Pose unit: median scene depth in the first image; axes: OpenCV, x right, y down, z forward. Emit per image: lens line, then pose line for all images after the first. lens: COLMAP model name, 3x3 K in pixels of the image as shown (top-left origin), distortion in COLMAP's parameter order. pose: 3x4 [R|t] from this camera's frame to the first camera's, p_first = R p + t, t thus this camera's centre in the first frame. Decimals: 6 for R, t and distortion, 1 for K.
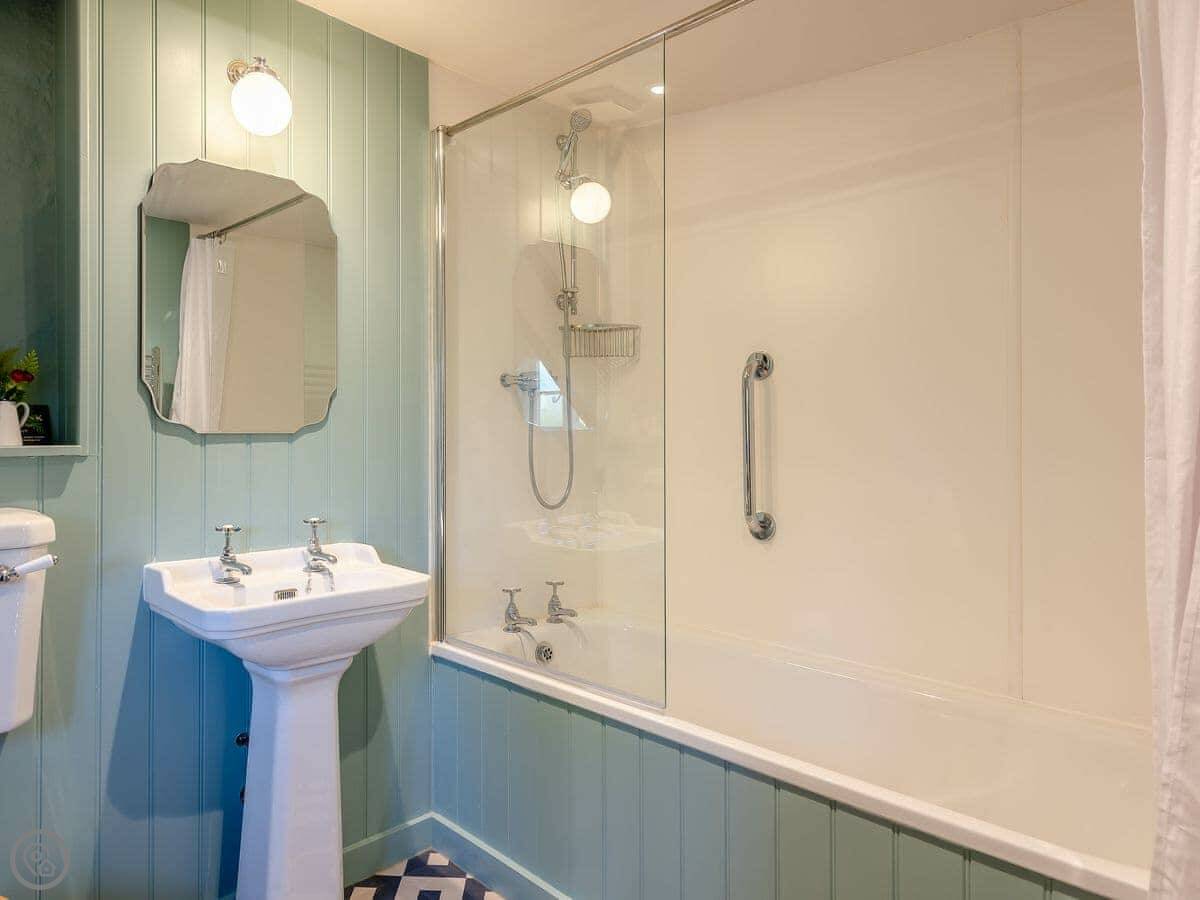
lens RADIAL K [[786.3, 0, 600.1], [0, 786.3, 444.1], [0, 0, 1]] dist [-0.002565, -0.005225]
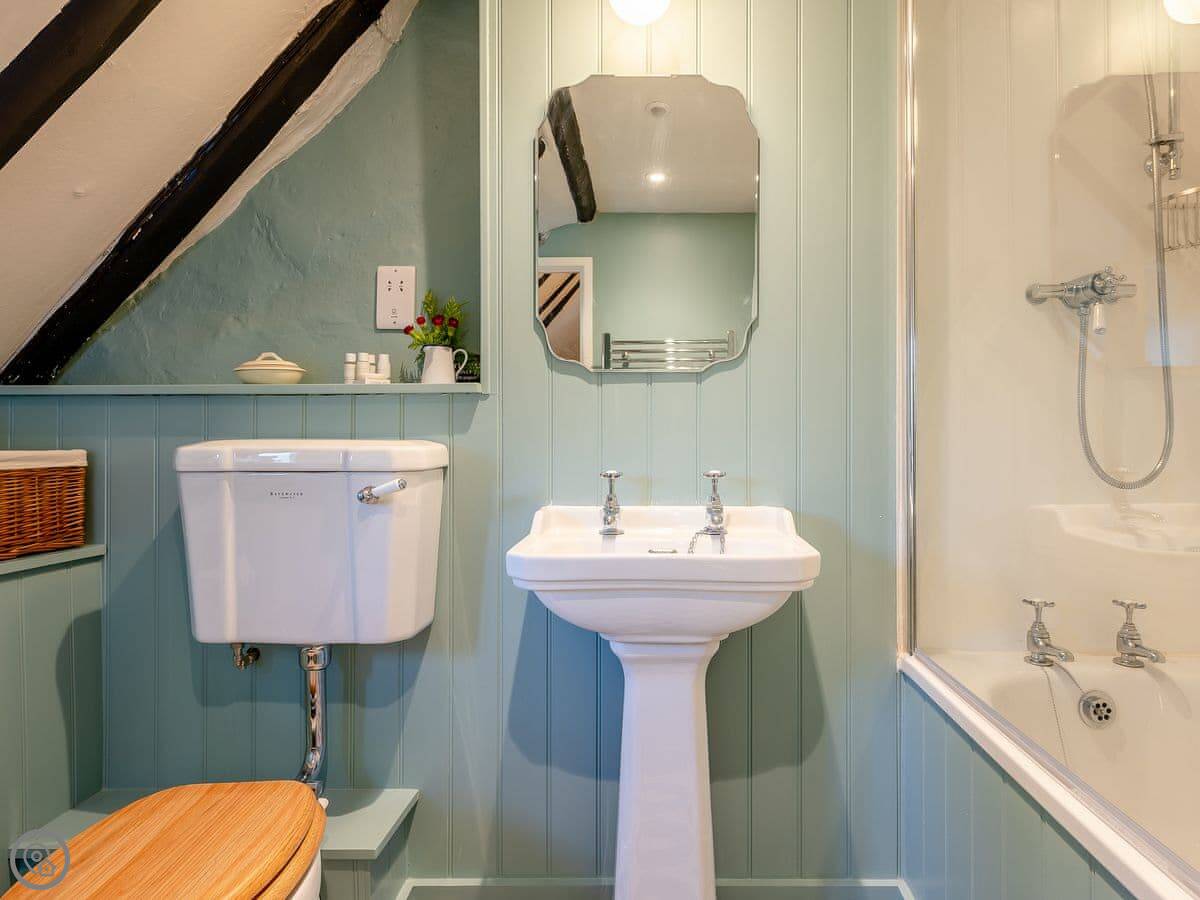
lens RADIAL K [[786.3, 0, 601.9], [0, 786.3, 446.5], [0, 0, 1]] dist [-0.002565, -0.005225]
pose [[0.675065, 0.010848, -0.737678, 0.145034], [-0.004676, 0.999935, 0.010426, 0.051270], [0.737743, -0.003589, 0.675072, 0.297125]]
